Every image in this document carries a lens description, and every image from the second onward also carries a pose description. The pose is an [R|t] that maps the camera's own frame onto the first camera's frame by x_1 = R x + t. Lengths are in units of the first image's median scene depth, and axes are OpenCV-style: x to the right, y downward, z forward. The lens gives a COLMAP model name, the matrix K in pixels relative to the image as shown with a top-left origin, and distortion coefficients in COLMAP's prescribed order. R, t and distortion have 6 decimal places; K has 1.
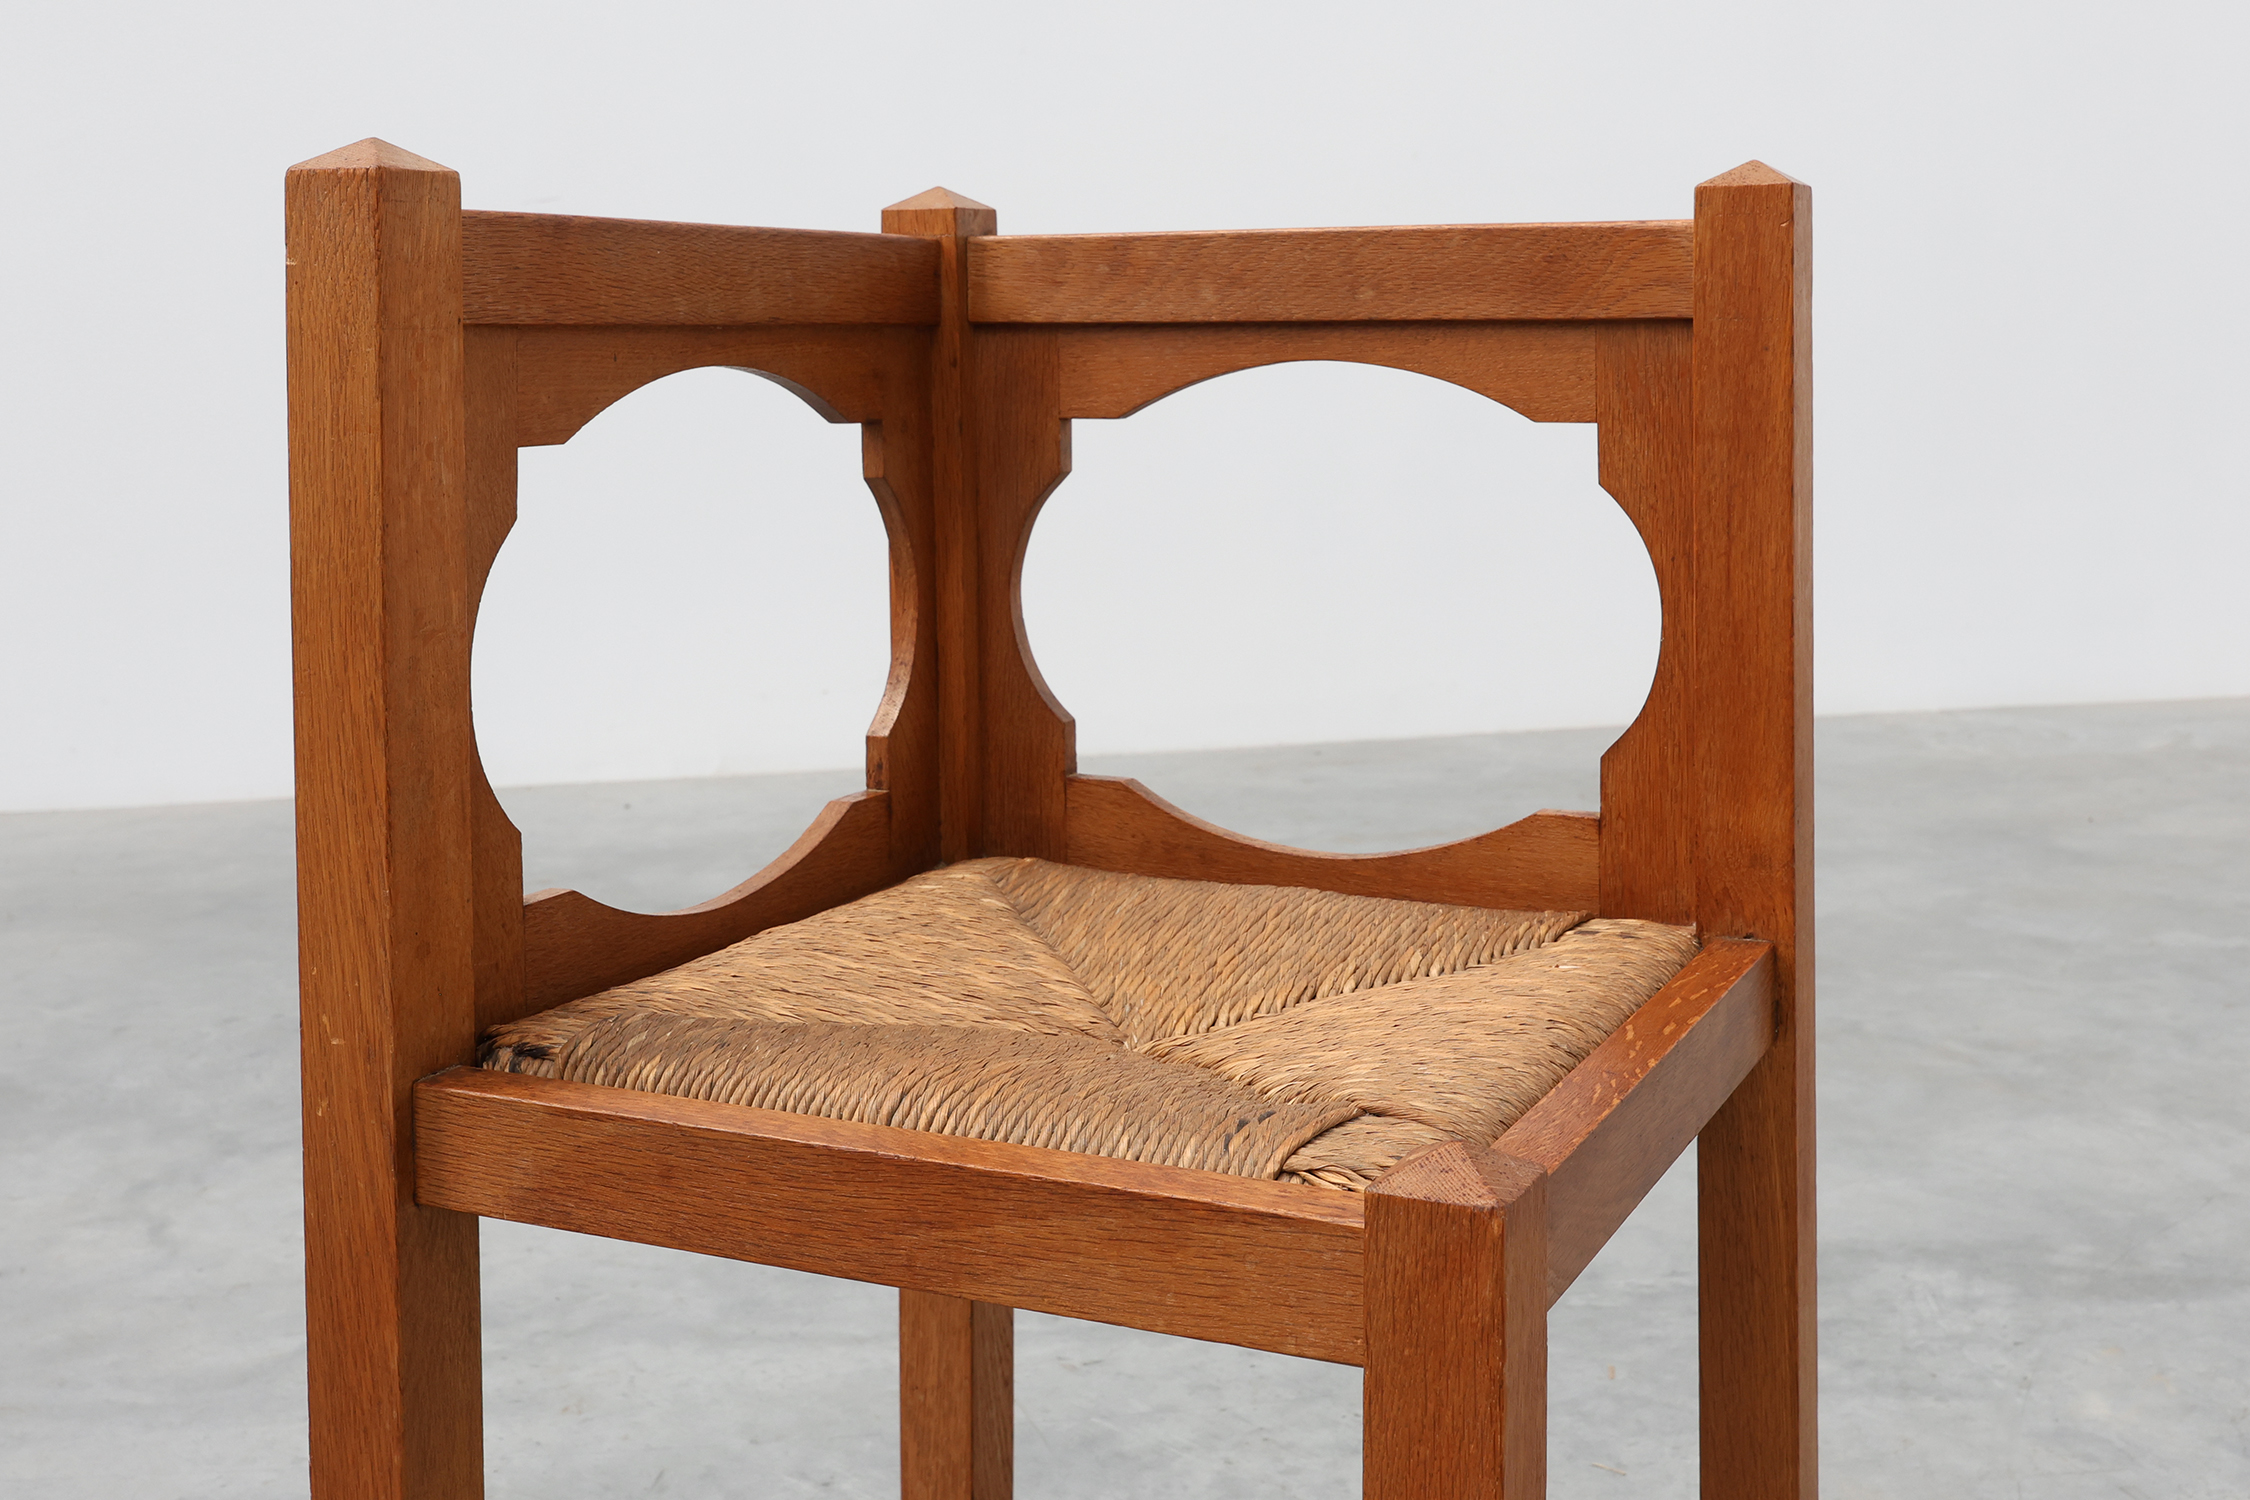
lens RADIAL K [[4287.5, 0, 1056.3], [0, 4287.5, 745.8], [0, 0, 1]] dist [0.040181, 0.000000]
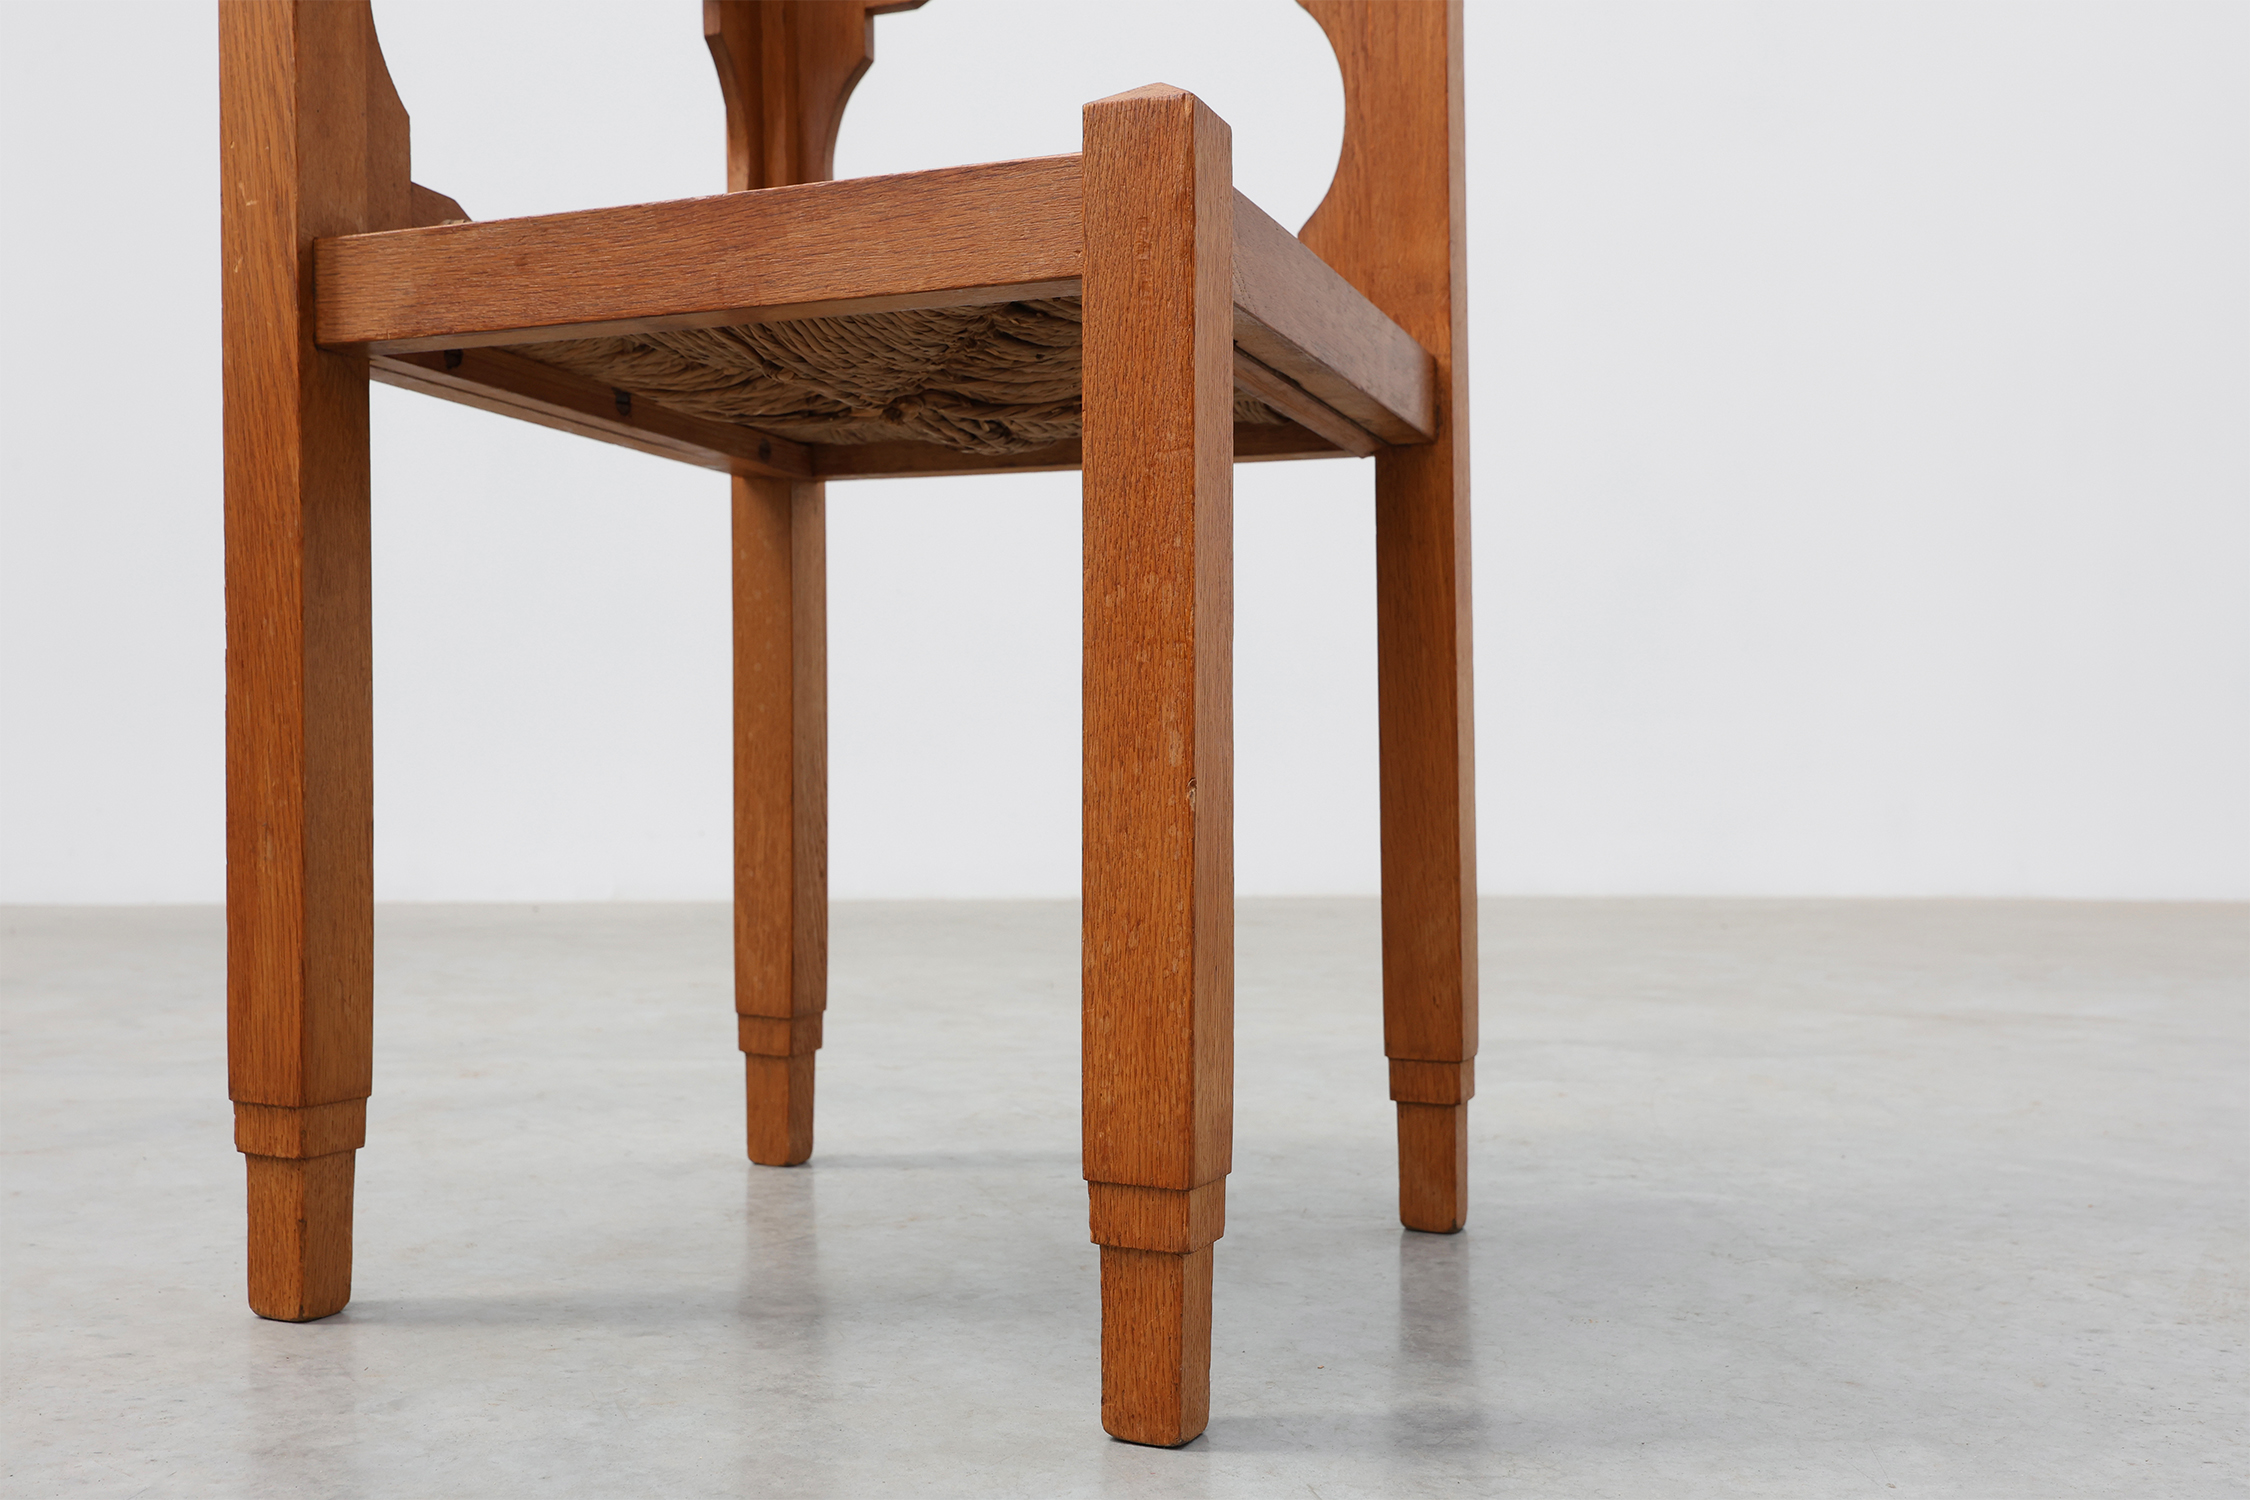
lens RADIAL K [[3493.3, 0, 1131.1], [0, 3493.3, 750.0], [0, 0, 1]] dist [0.017884, 0.000000]
pose [[0.997773, 0.003407, 0.066610, 0.012338], [0.001149, 0.997668, -0.068242, 0.228903], [-0.066687, 0.068167, 0.995443, 0.005878]]
